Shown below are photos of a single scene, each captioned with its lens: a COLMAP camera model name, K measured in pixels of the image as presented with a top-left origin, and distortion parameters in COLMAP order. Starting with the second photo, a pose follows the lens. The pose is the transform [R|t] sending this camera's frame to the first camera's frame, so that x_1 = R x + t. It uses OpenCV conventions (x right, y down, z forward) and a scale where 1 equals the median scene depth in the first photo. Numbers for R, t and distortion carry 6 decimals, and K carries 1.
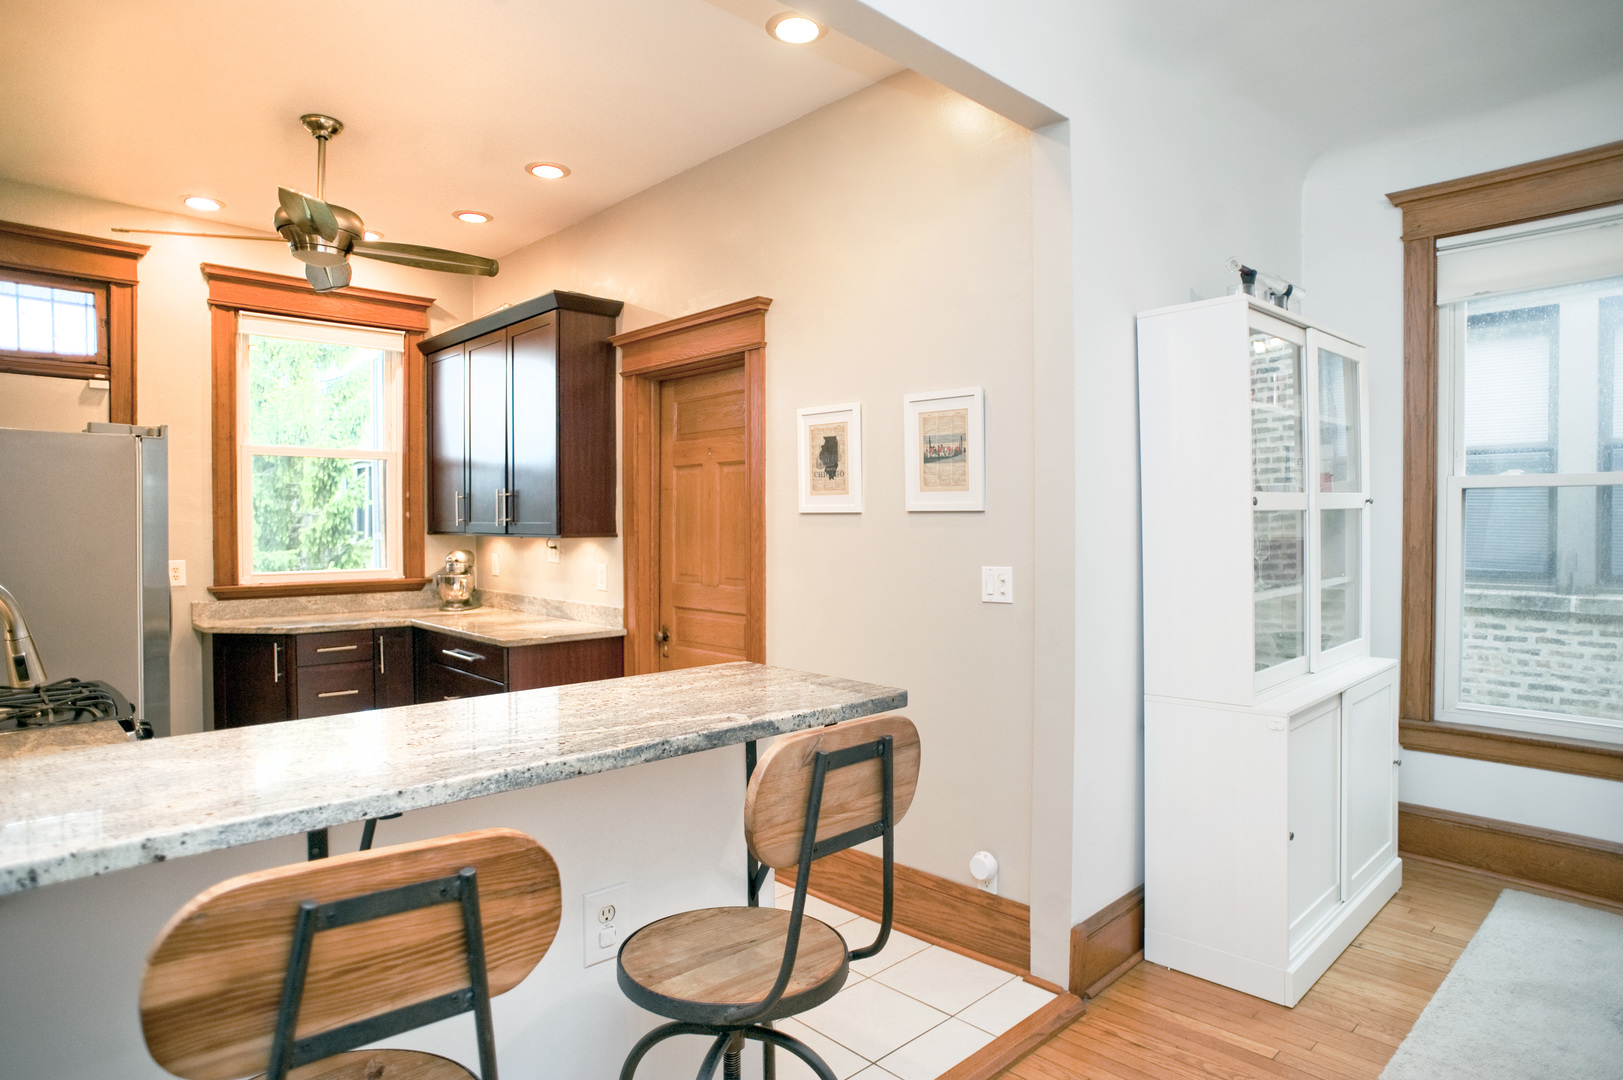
lens RADIAL K [[923.0, 0, 813.2], [0, 923.0, 541.1], [0, 0, 1]] dist [-0.095065, 0.063982]
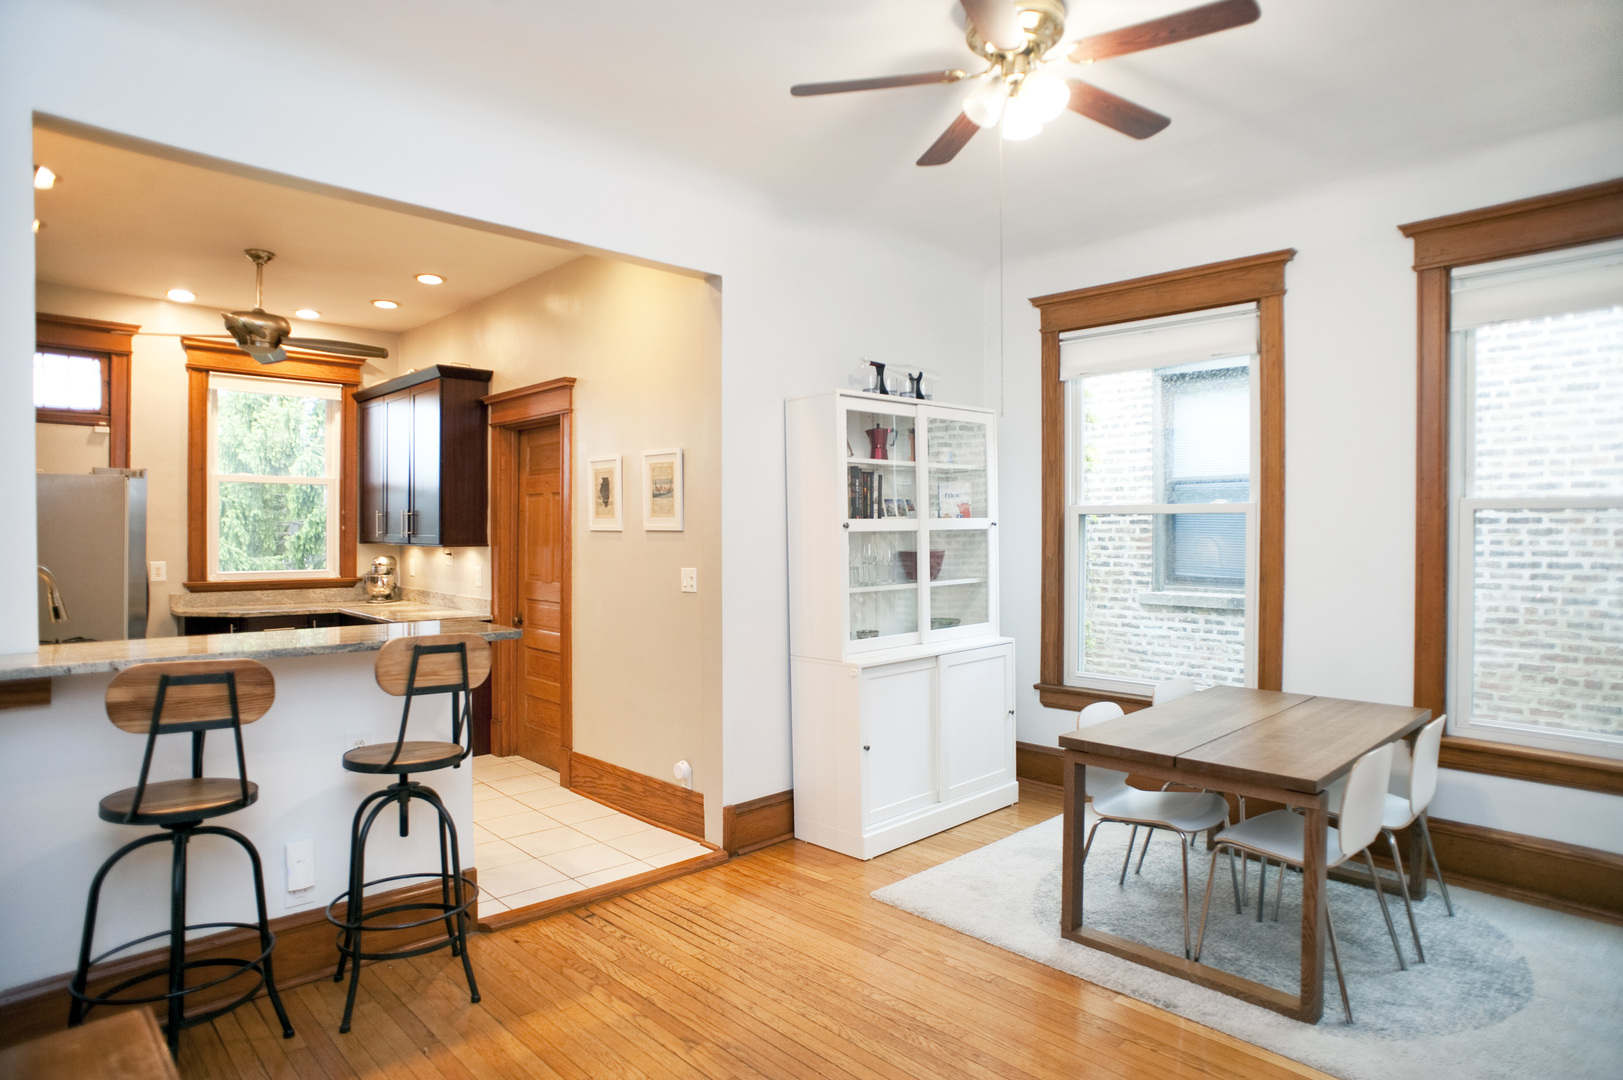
lens RADIAL K [[923.0, 0, 817.2], [0, 923.0, 538.5], [0, 0, 1]] dist [-0.095065, 0.063982]
pose [[0.999983, 0.005905, -0.000300, 0.266776], [-0.005909, 0.999891, -0.013509, -0.000896], [0.000220, 0.013510, 0.999909, -0.326637]]
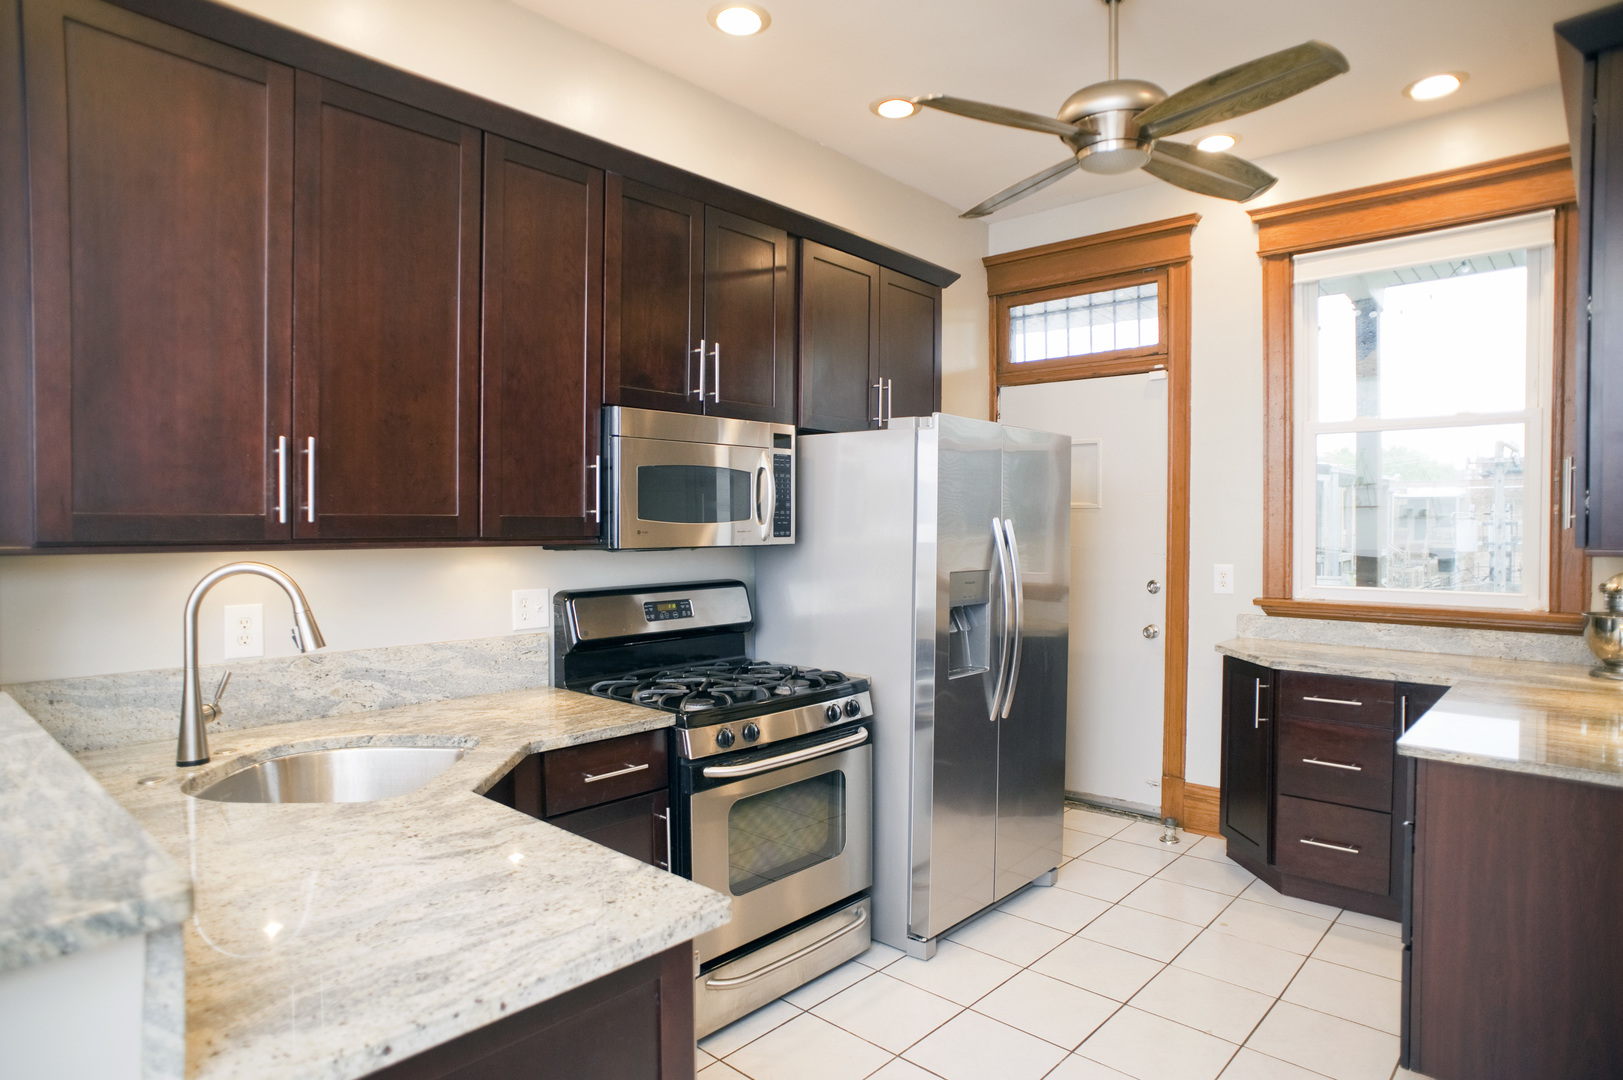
lens RADIAL K [[923.0, 0, 815.1], [0, 923.0, 539.7], [0, 0, 1]] dist [-0.095065, 0.063982]
pose [[0.066046, 0.022480, -0.997563, 0.143932], [-0.021913, 0.999538, 0.021074, -0.012548], [0.997576, 0.020468, 0.066508, 0.560410]]
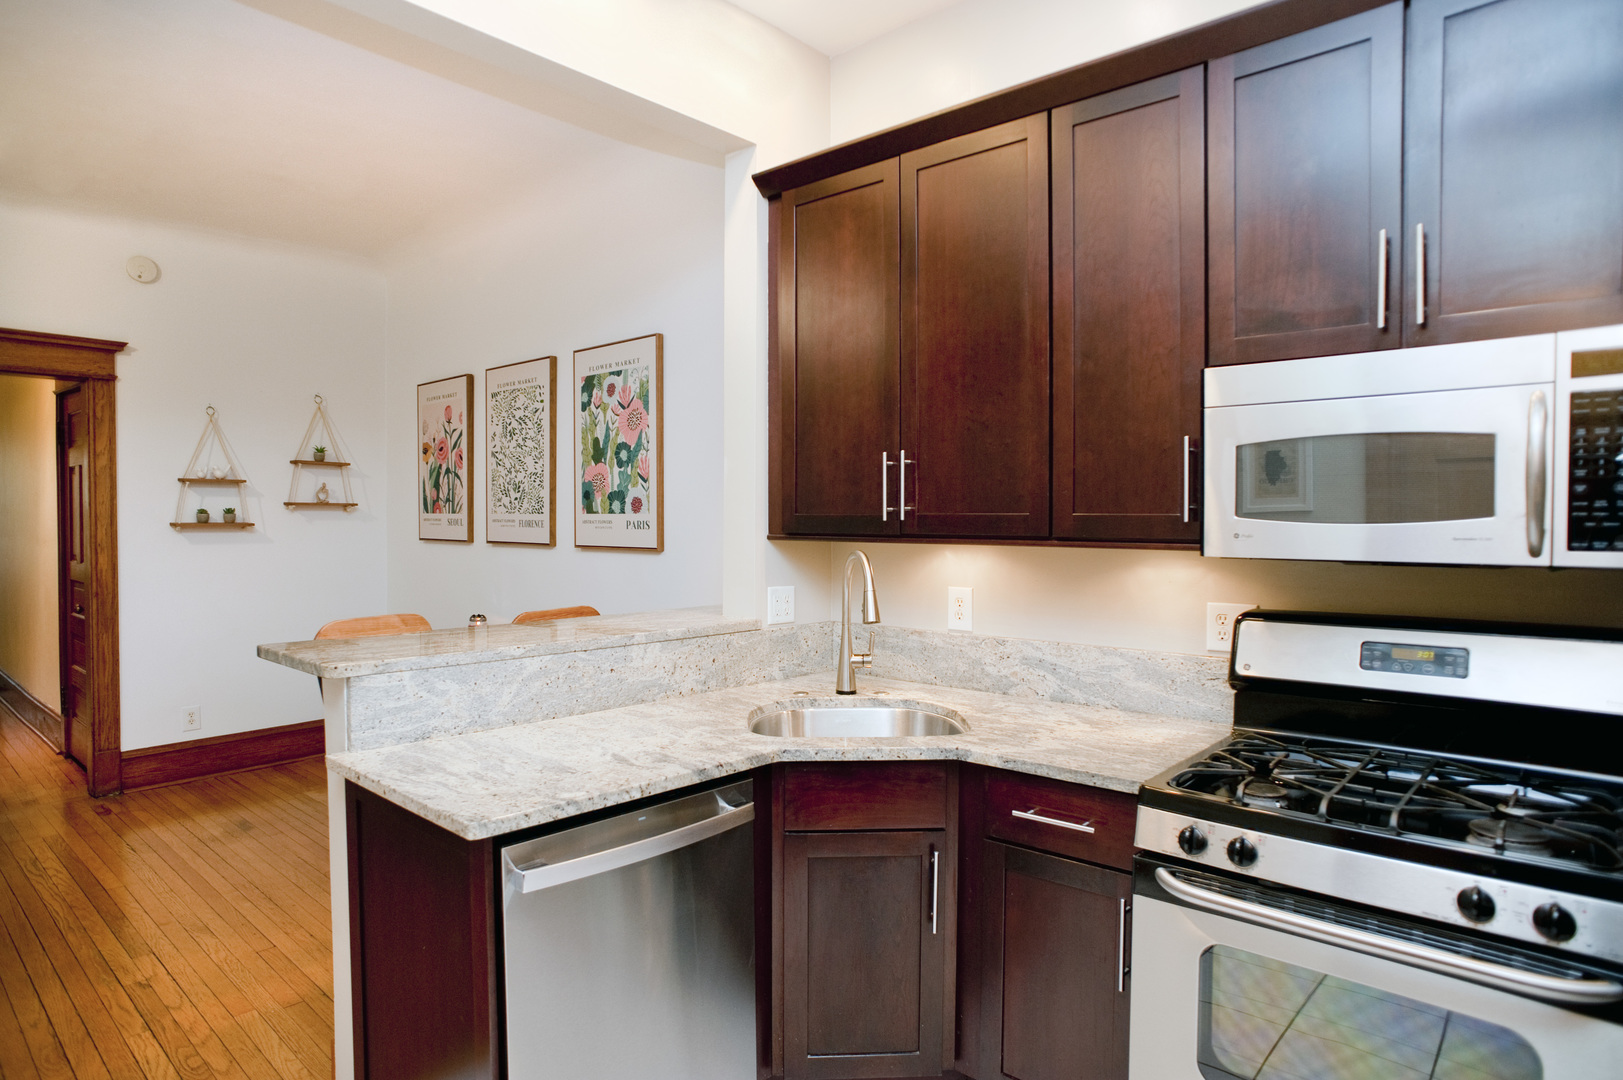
lens RADIAL K [[923.0, 0, 815.5], [0, 923.0, 540.0], [0, 0, 1]] dist [-0.095065, 0.063982]
pose [[-0.996812, 0.004104, -0.079679, -0.232220], [0.000576, 0.999020, 0.044251, -0.019204], [0.079783, 0.044064, -0.995838, 0.900766]]
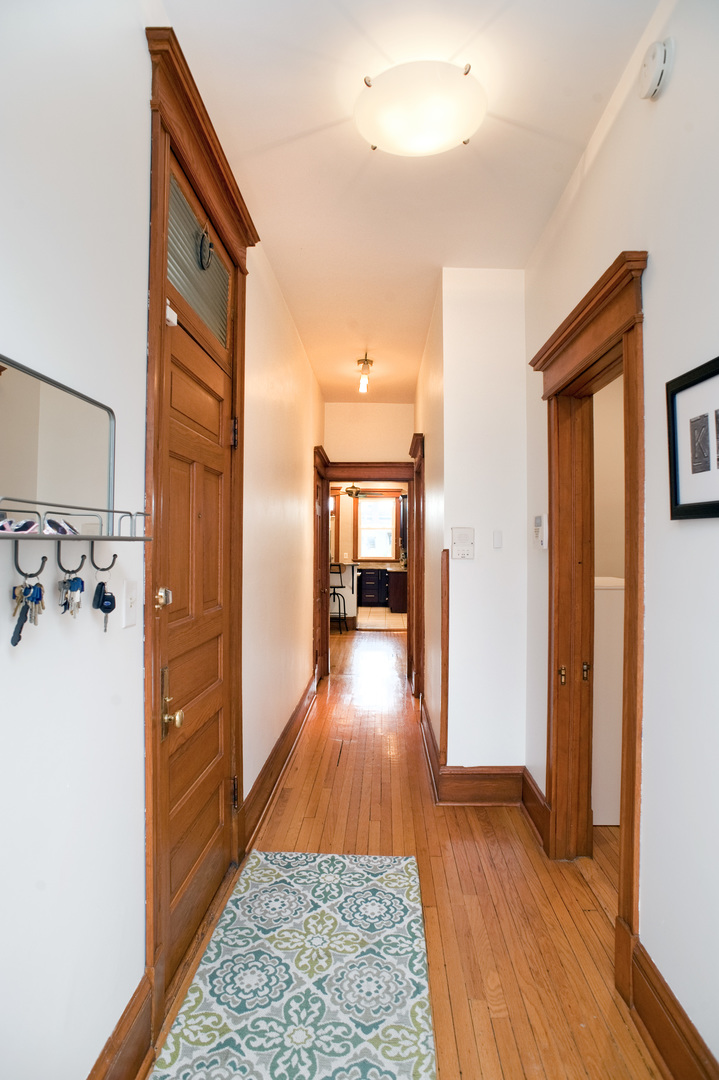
lens RADIAL K [[614.2, 0, 360.5], [0, 614.2, 539.7], [0, 0, 1]] dist [-0.095065, 0.063982]
pose [[0.697677, 0.001043, -0.716412, 1.686943], [-0.023521, 0.999493, -0.021451, 0.019727], [0.716026, 0.031816, 0.697348, -1.220306]]
